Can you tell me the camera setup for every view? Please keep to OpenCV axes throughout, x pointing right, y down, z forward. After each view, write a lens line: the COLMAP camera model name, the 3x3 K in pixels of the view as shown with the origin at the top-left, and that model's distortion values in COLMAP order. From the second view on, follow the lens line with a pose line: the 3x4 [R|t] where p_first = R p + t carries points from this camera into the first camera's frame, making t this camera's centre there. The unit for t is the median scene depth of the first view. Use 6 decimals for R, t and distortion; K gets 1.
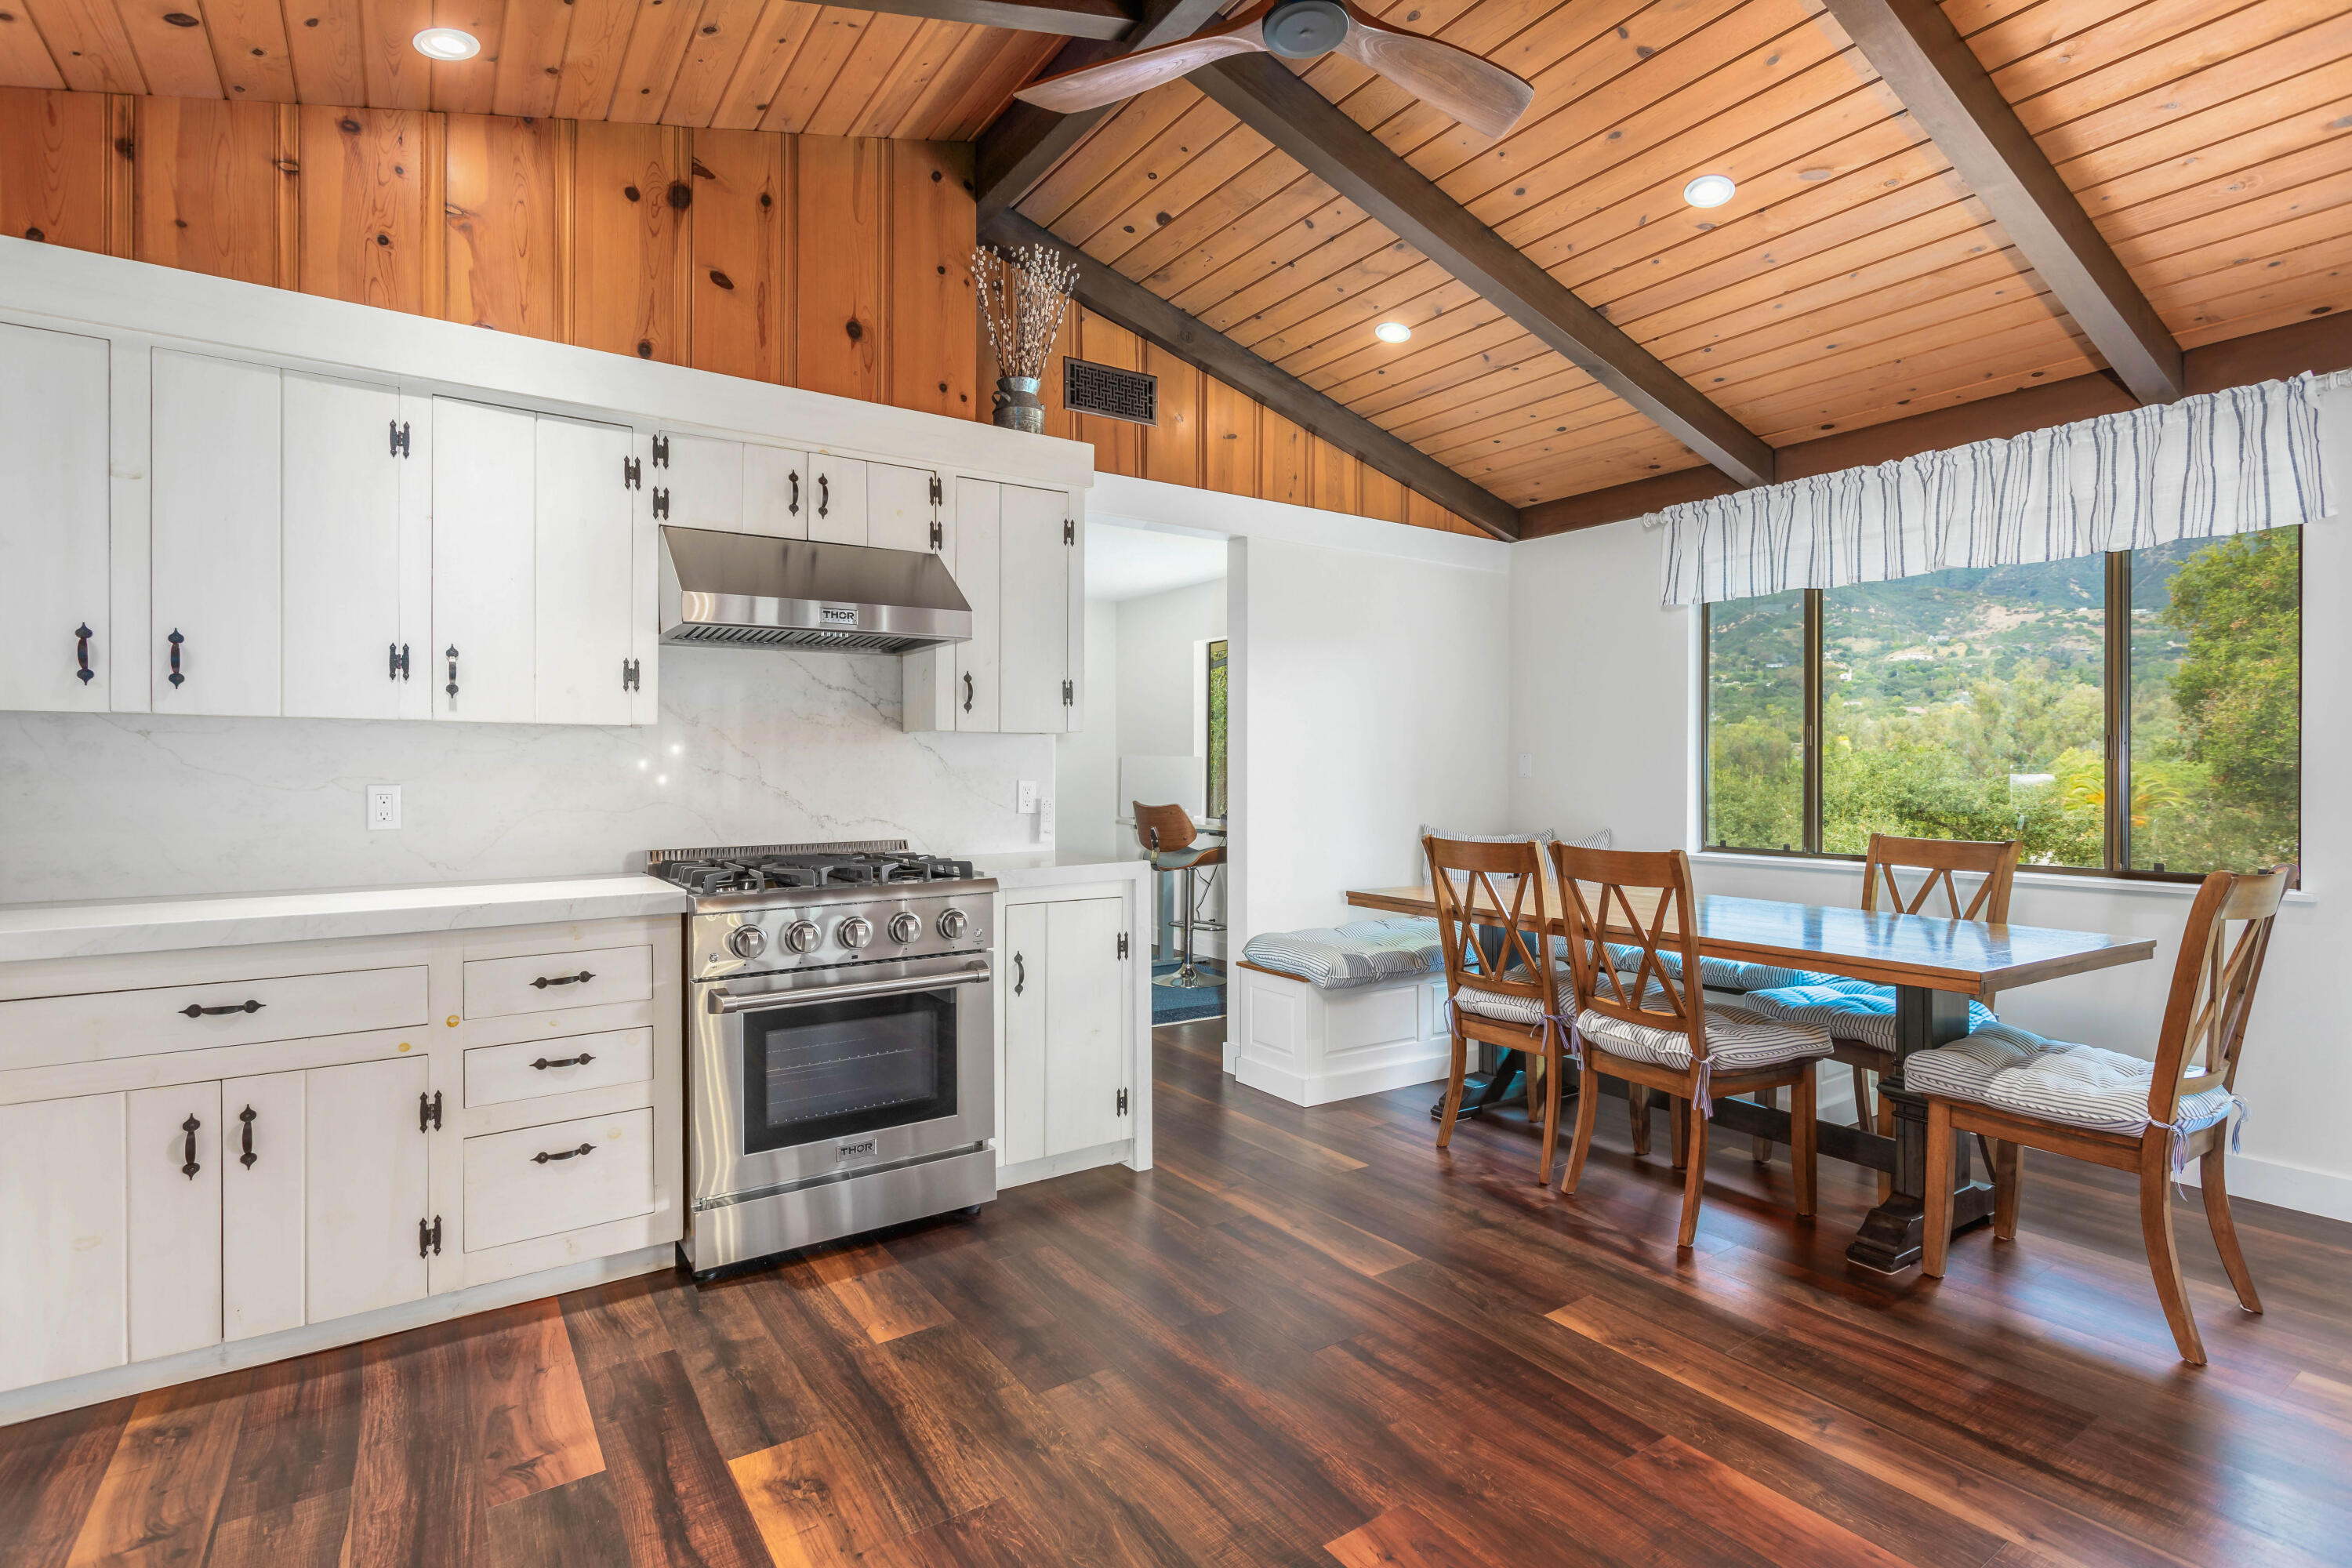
lens RADIAL K [[1116.2, 0, 1173.0], [0, 1116.2, 770.8], [0, 0, 1]] dist [0.004531, 0.000859]
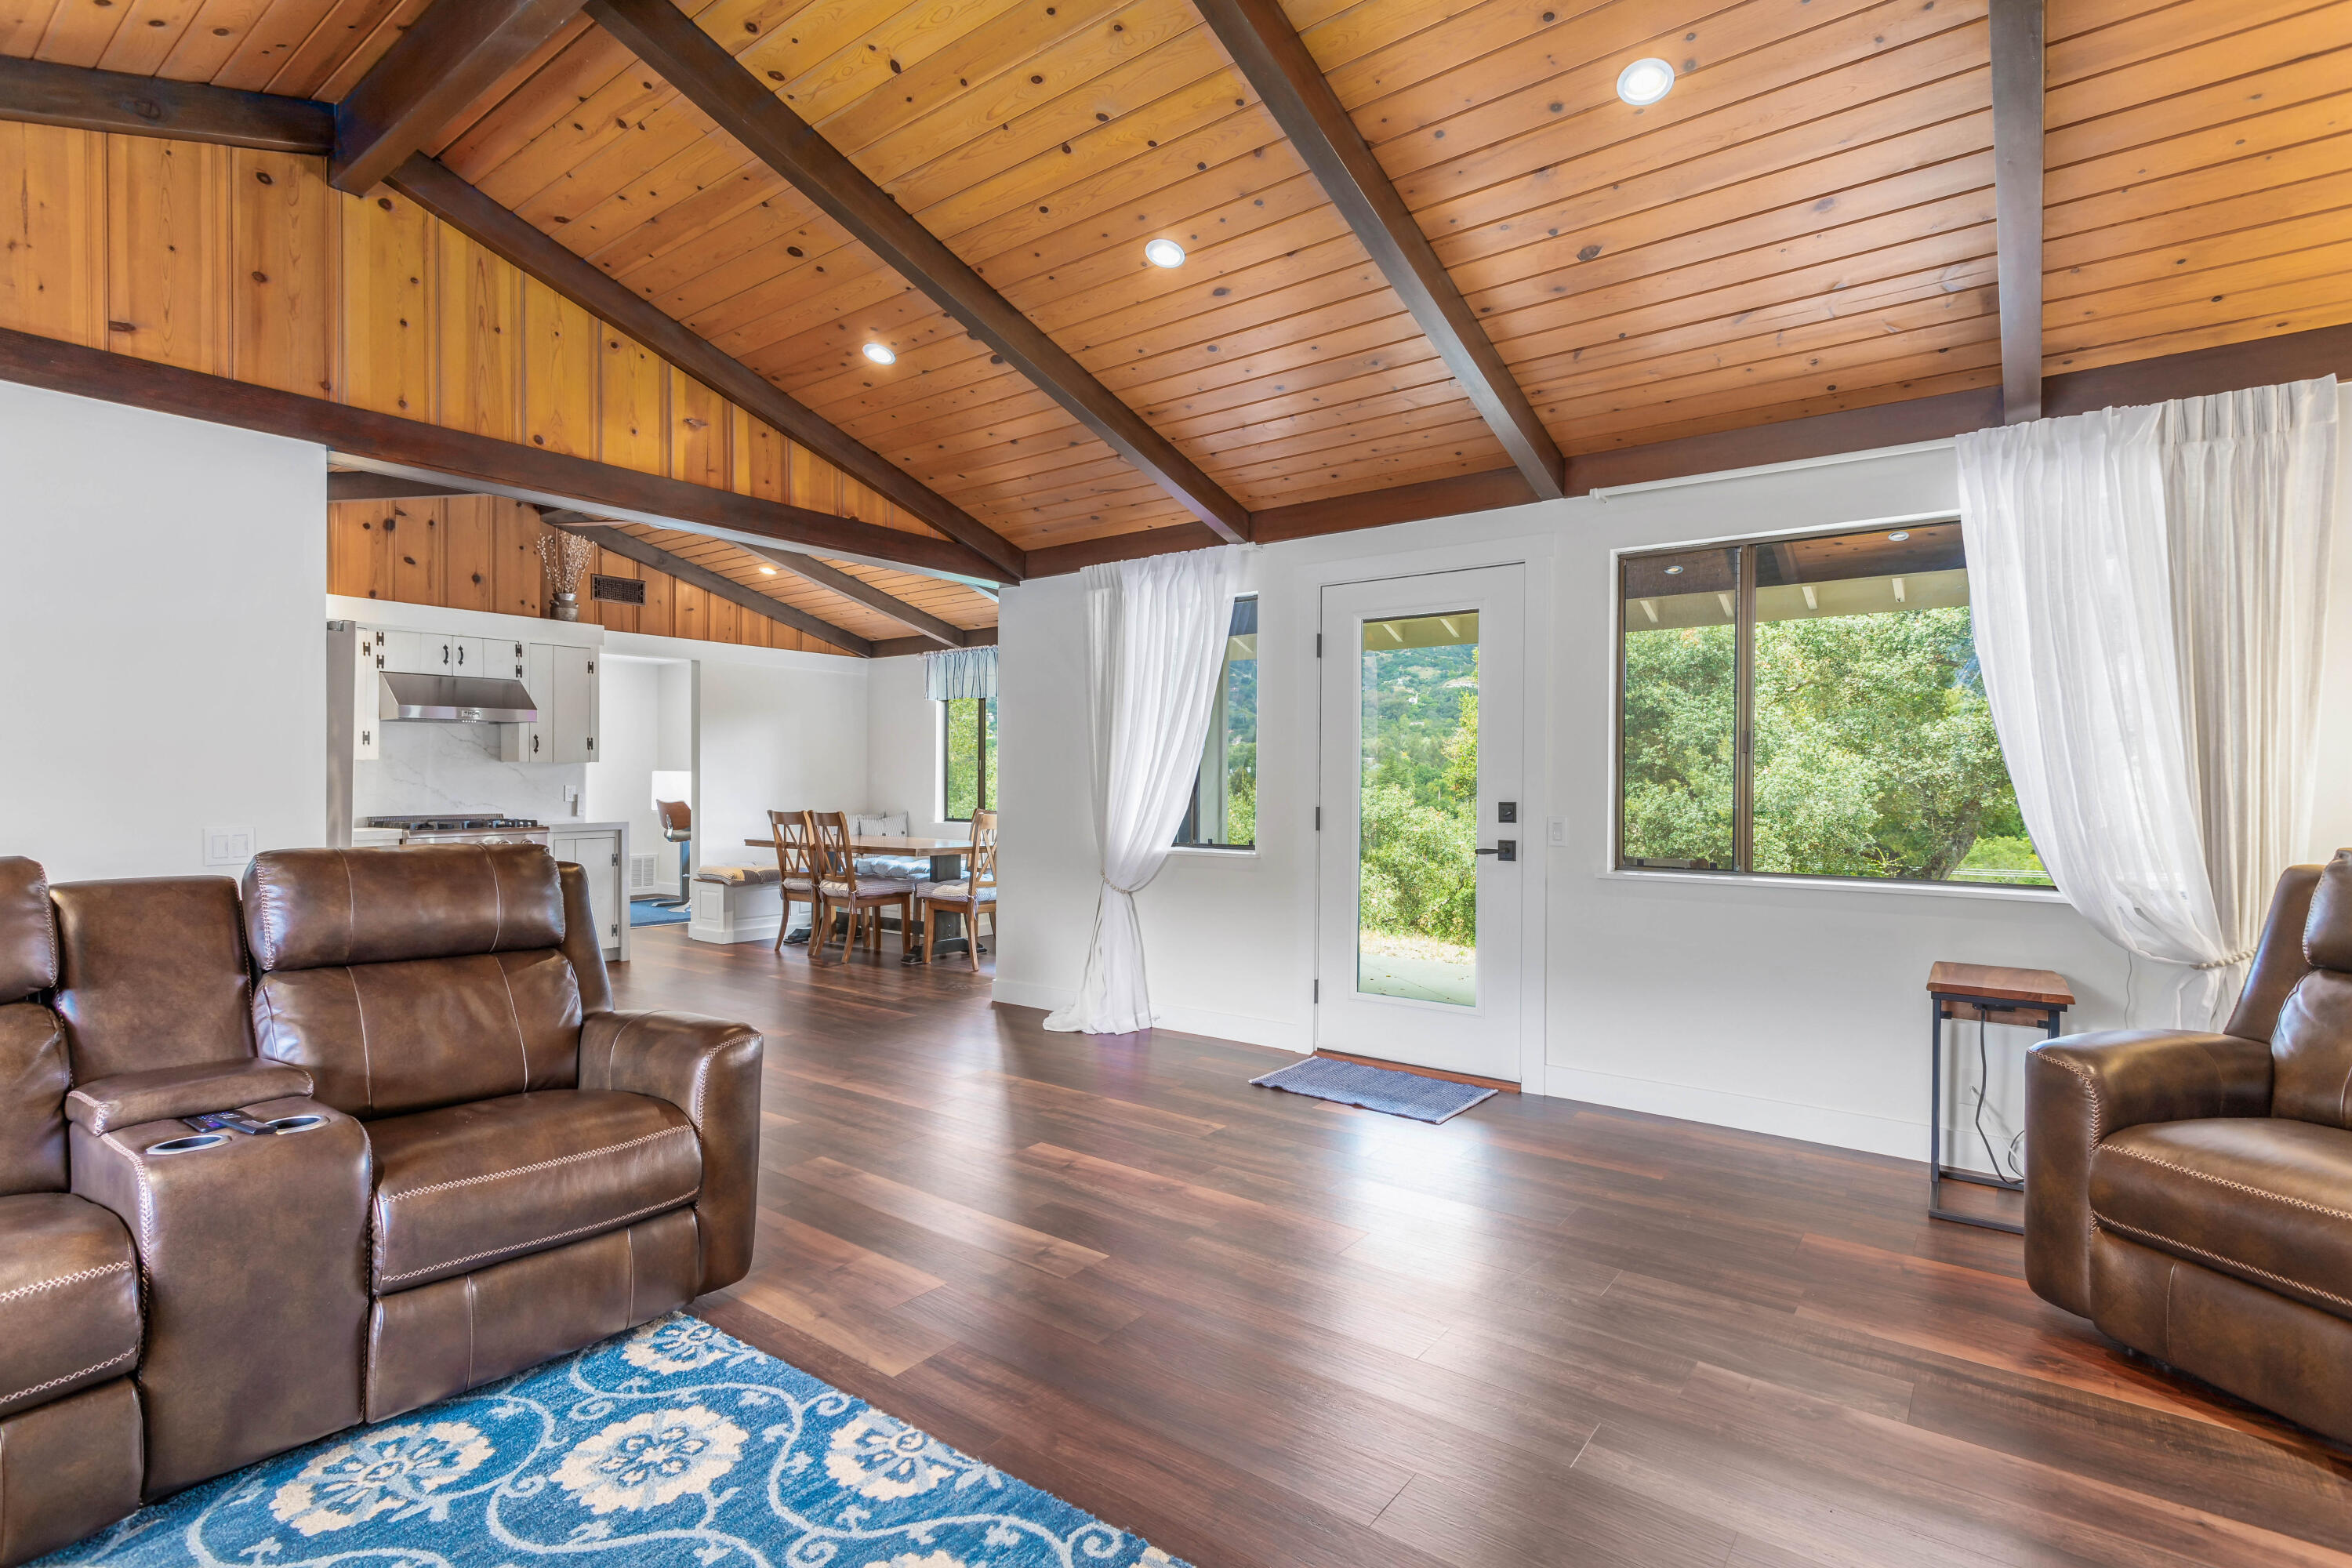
lens RADIAL K [[1116.2, 0, 1166.4], [0, 1116.2, 787.5], [0, 0, 1]] dist [0.004531, 0.000859]
pose [[0.951222, 0.000231, 0.308508, 0.356252], [-0.002052, 0.999982, 0.005578, -0.002063], [-0.308501, -0.005939, 0.951205, -1.648503]]
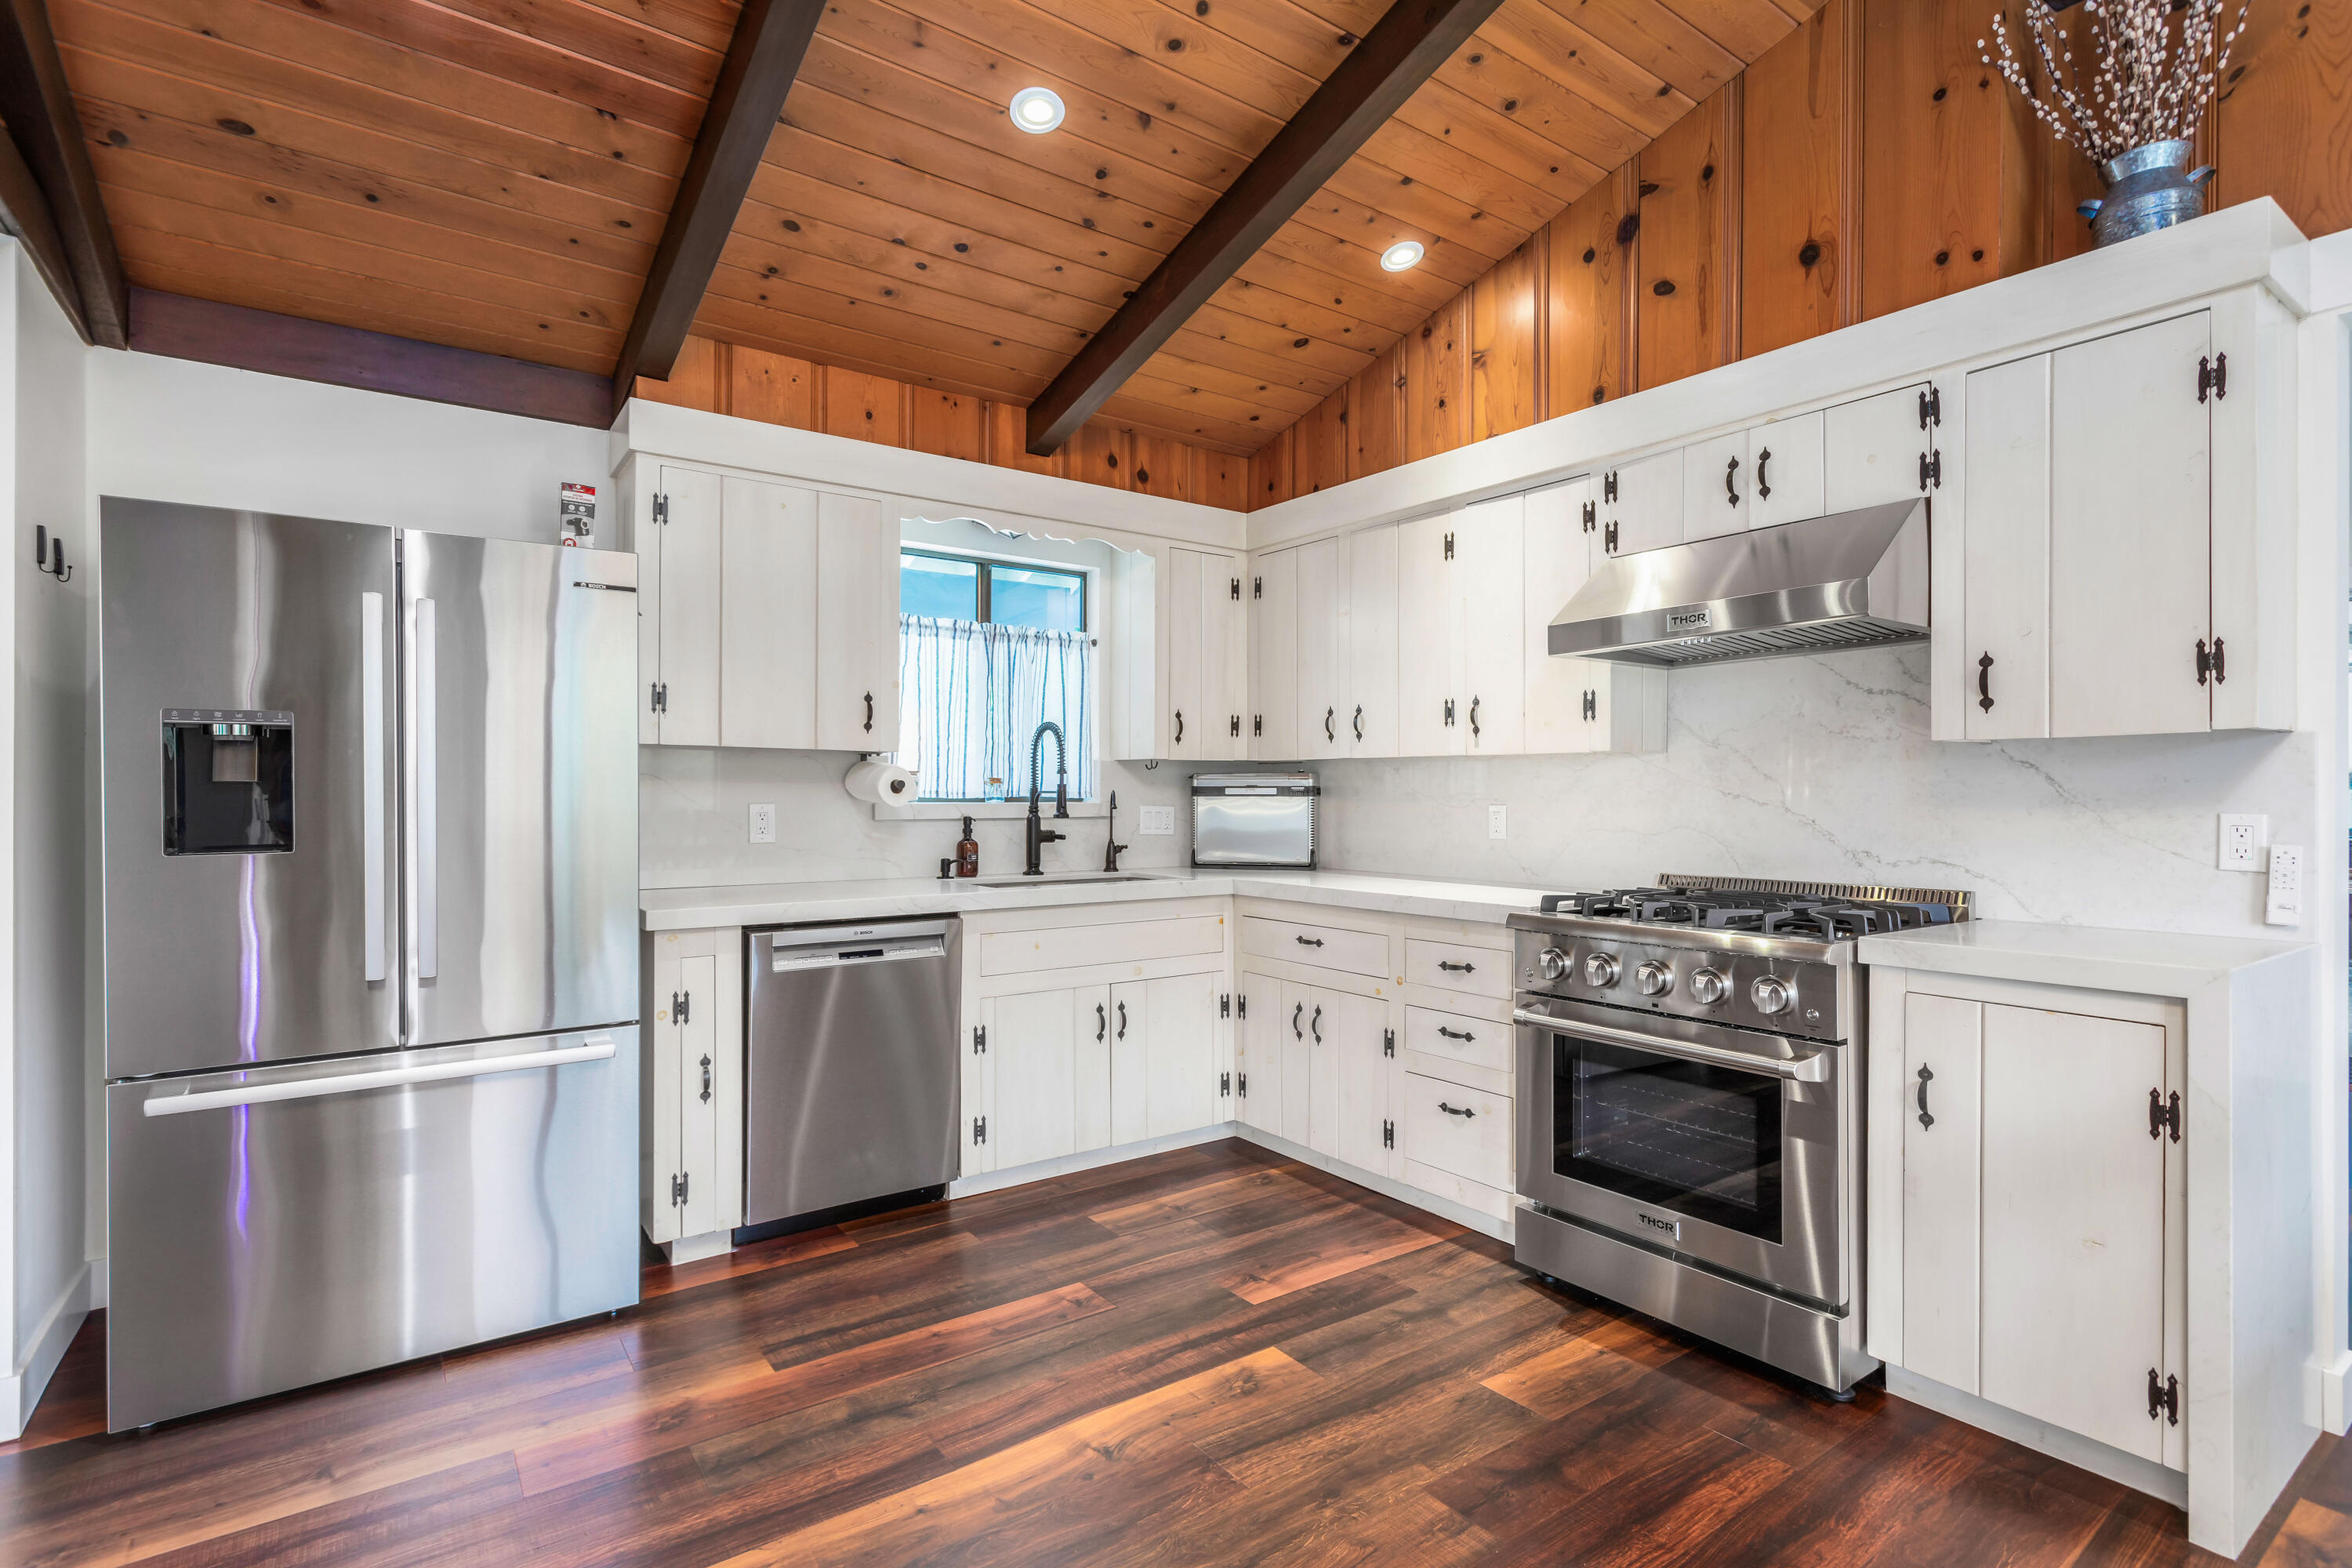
lens RADIAL K [[1116.2, 0, 1182.7], [0, 1116.2, 790.2], [0, 0, 1]] dist [0.004531, 0.000859]
pose [[0.036324, -0.000217, -0.999340, 0.566663], [-0.002293, 0.999997, -0.000301, -0.003350], [0.999337, 0.002303, 0.036323, 0.569355]]
